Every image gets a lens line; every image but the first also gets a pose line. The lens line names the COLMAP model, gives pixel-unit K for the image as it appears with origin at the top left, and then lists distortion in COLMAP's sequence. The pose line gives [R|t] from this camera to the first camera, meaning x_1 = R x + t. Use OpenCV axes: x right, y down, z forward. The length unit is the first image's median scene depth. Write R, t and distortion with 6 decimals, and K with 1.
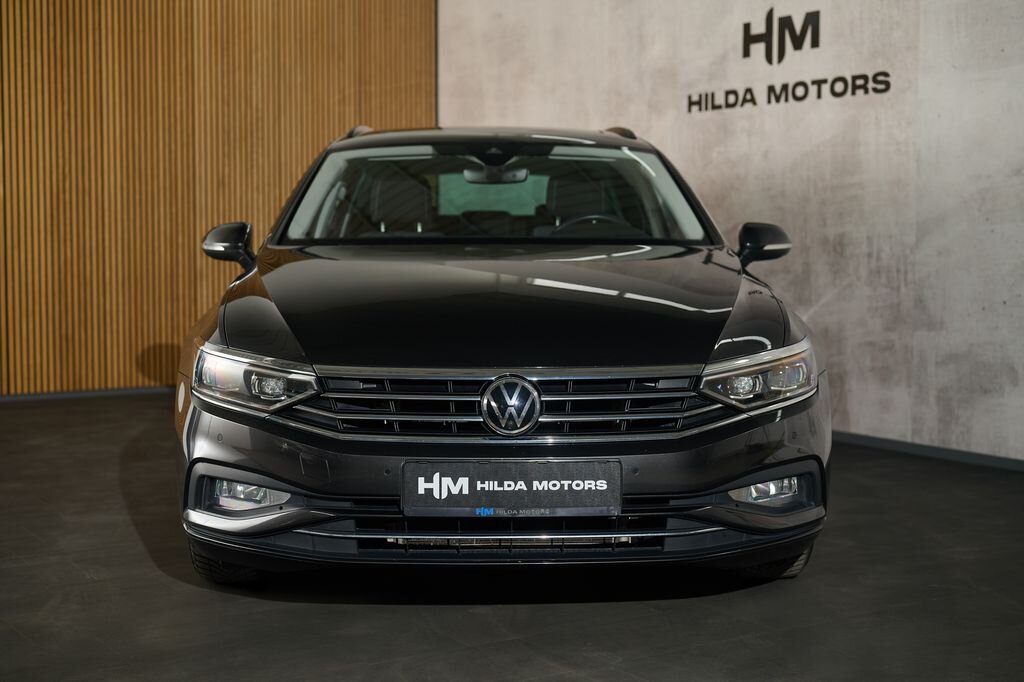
lens RADIAL K [[1468.2, 0, 505.8], [0, 1468.2, 338.9], [0, 0, 1]] dist [-0.005688, -0.036547]
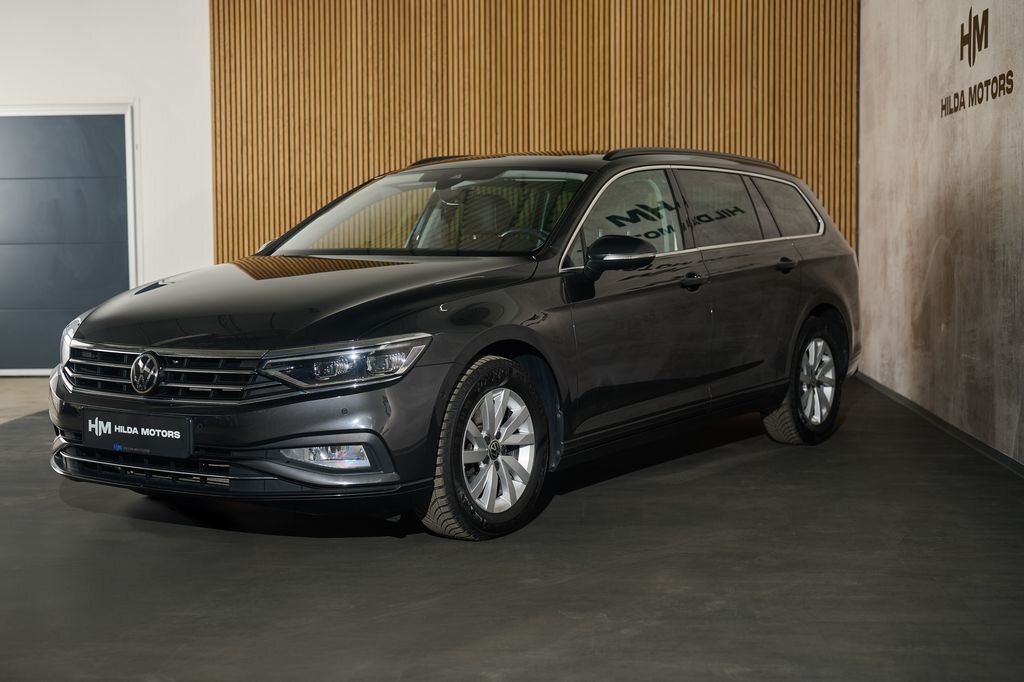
lens RADIAL K [[1469.2, 0, 512.0], [0, 1469.2, 341.0], [0, 0, 1]] dist [-0.006158, -0.055148]
pose [[0.801543, 0.036118, -0.596845, 1.093690], [-0.035069, 0.999295, 0.013376, -0.016143], [0.596908, 0.010209, 0.802245, 0.089201]]
